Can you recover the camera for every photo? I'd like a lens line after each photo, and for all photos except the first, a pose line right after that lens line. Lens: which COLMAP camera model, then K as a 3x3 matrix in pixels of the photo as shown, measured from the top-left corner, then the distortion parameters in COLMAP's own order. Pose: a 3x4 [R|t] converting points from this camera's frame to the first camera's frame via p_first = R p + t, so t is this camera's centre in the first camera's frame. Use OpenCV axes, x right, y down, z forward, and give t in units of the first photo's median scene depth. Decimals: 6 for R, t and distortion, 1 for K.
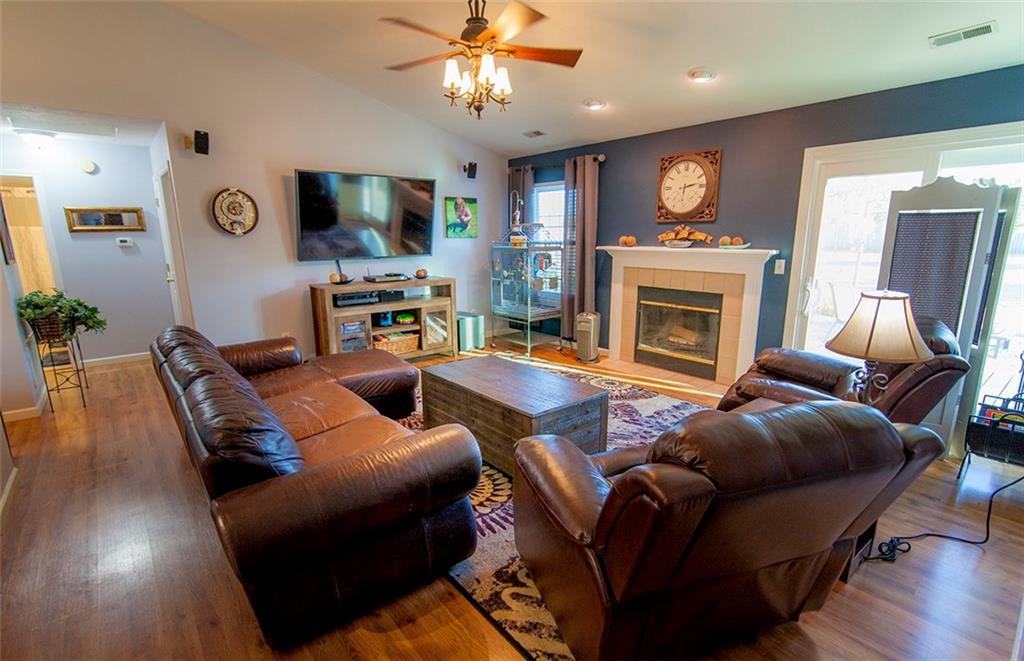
lens RADIAL K [[479.1, 0, 515.9], [0, 479.1, 340.0], [0, 0, 1]] dist [0.004277, -0.000584]
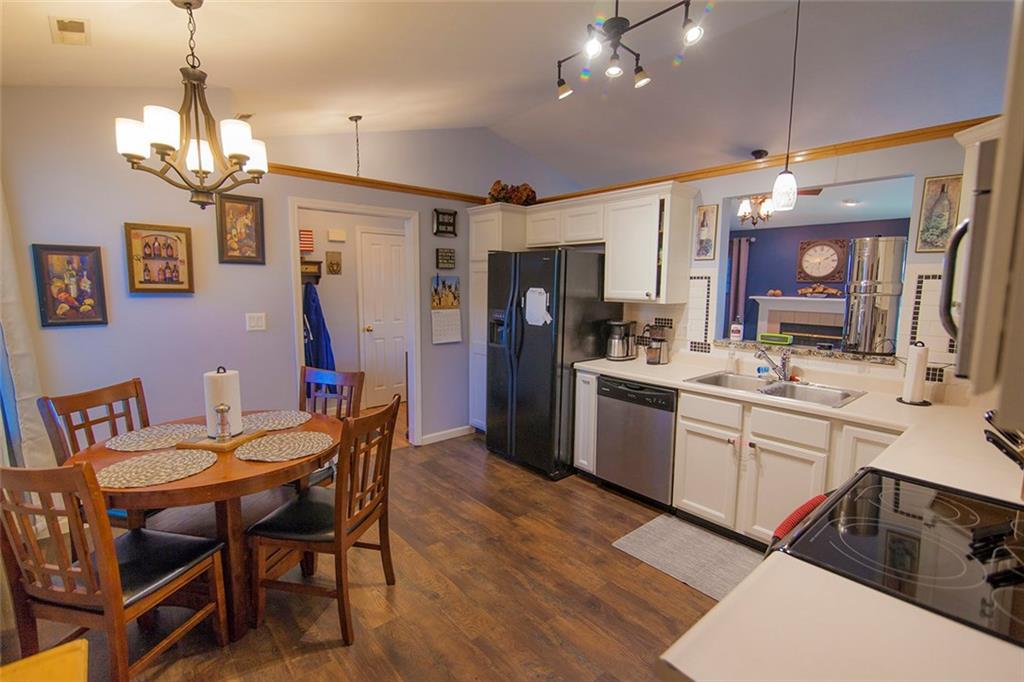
lens RADIAL K [[468.5, 0, 515.0], [0, 468.5, 341.1], [0, 0, 1]] dist [0.004053, 0.000479]
pose [[0.999528, 0.014179, 0.027250, -0.684254], [-0.011539, 0.995438, -0.094706, 0.104705], [-0.028469, 0.094347, 0.995132, -0.488242]]
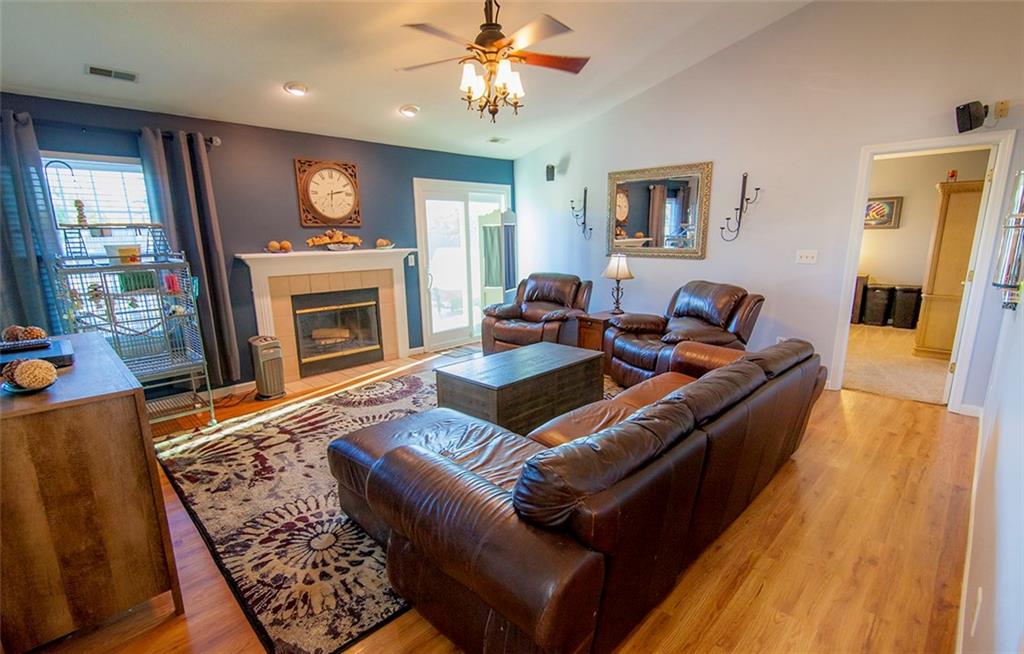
lens RADIAL K [[479.1, 0, 514.3], [0, 479.1, 340.7], [0, 0, 1]] dist [0.004277, -0.000584]
pose [[-0.090805, -0.210853, 0.973291, -0.755651], [0.228879, 0.946748, 0.226456, -0.154828], [-0.969210, 0.243329, -0.037710, 0.709685]]
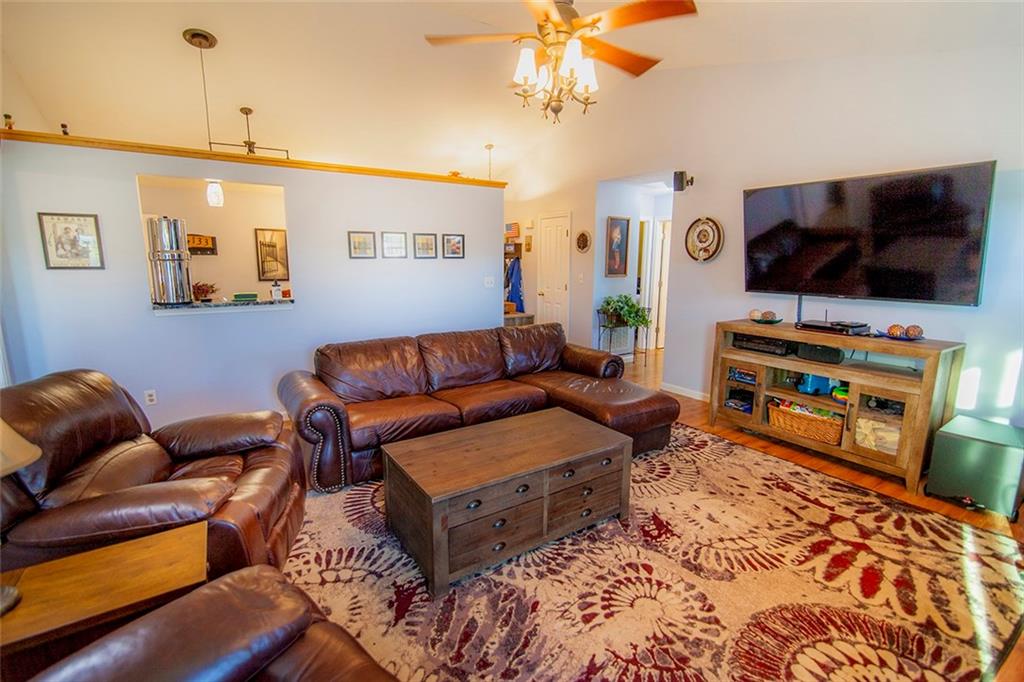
lens RADIAL K [[468.5, 0, 509.9], [0, 468.5, 339.5], [0, 0, 1]] dist [0.004053, 0.000479]
pose [[-0.120295, 0.182167, -0.975881, 0.490480], [-0.214793, 0.954959, 0.204739, -0.168011], [0.969223, 0.234241, -0.075749, 0.683763]]
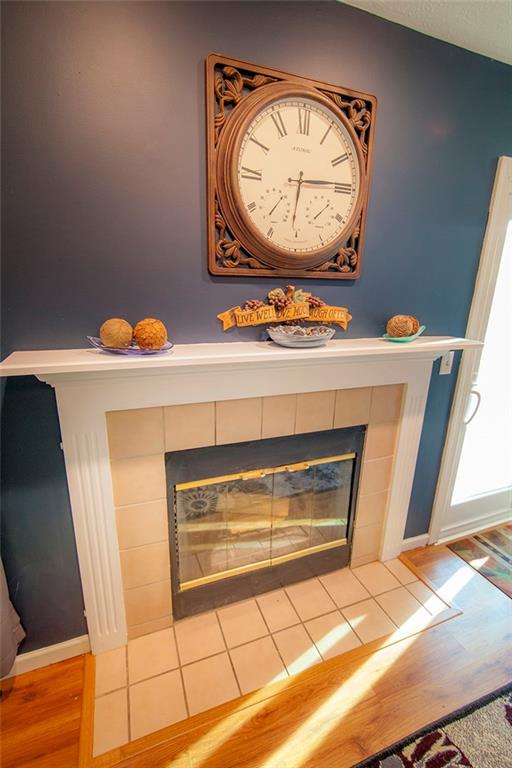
lens RADIAL K [[351.3, 0, 257.1], [0, 351.3, 385.7], [0, 0, 1]] dist [0.004053, 0.000479]
pose [[0.321966, -0.251180, 0.912823, 0.055406], [0.177191, 0.963114, 0.202521, -0.222473], [-0.930022, 0.096539, 0.354597, 0.923160]]
